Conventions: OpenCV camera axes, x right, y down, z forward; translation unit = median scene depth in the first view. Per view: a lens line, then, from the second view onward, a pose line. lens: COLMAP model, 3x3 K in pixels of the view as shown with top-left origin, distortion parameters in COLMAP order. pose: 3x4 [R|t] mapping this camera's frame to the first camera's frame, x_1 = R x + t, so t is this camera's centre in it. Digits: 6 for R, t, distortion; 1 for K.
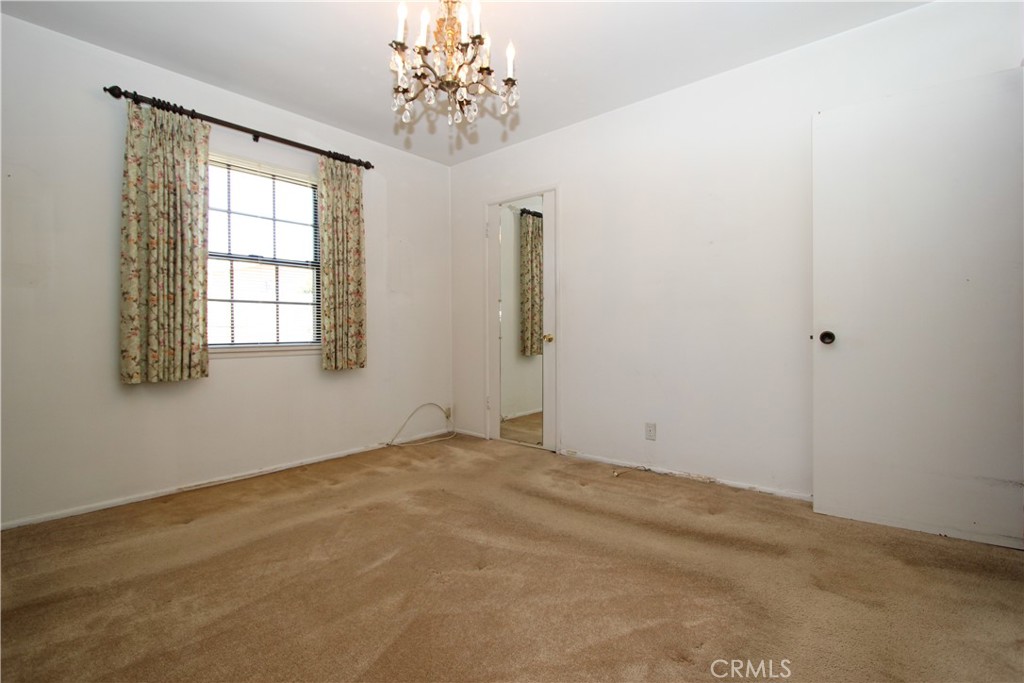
lens RADIAL K [[471.2, 0, 510.6], [0, 471.2, 342.4], [0, 0, 1]] dist [-0.009190, 0.000539]
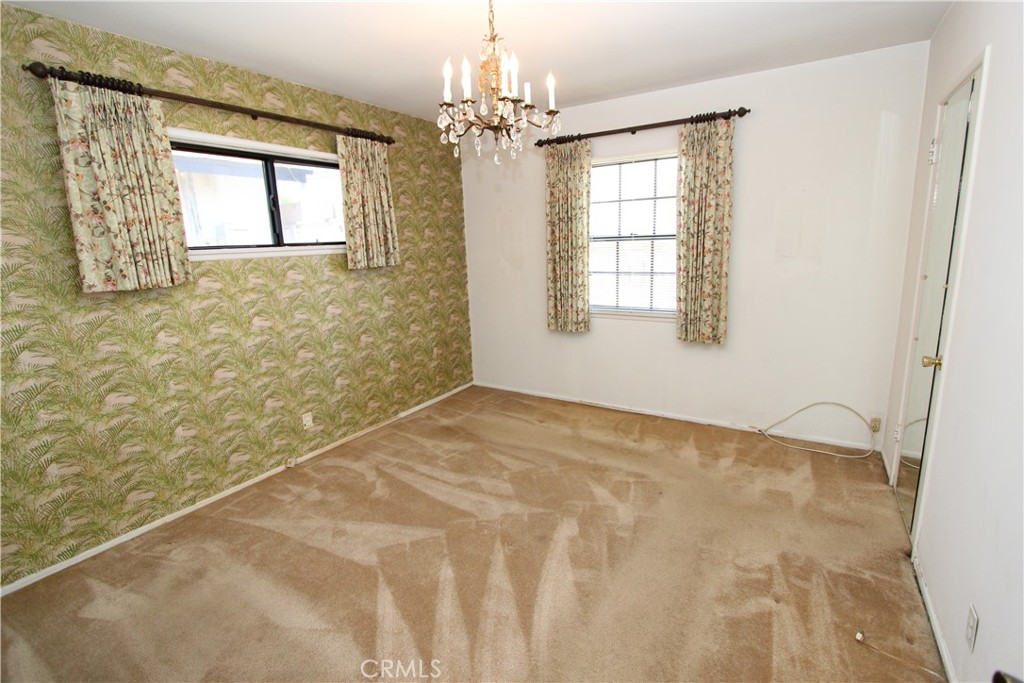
lens RADIAL K [[471.2, 0, 508.8], [0, 471.2, 334.0], [0, 0, 1]] dist [-0.009190, 0.000539]
pose [[0.148813, 0.194123, -0.969624, 0.604982], [0.011862, 0.980121, 0.198046, -0.177045], [0.988794, -0.040973, 0.143552, 0.505262]]
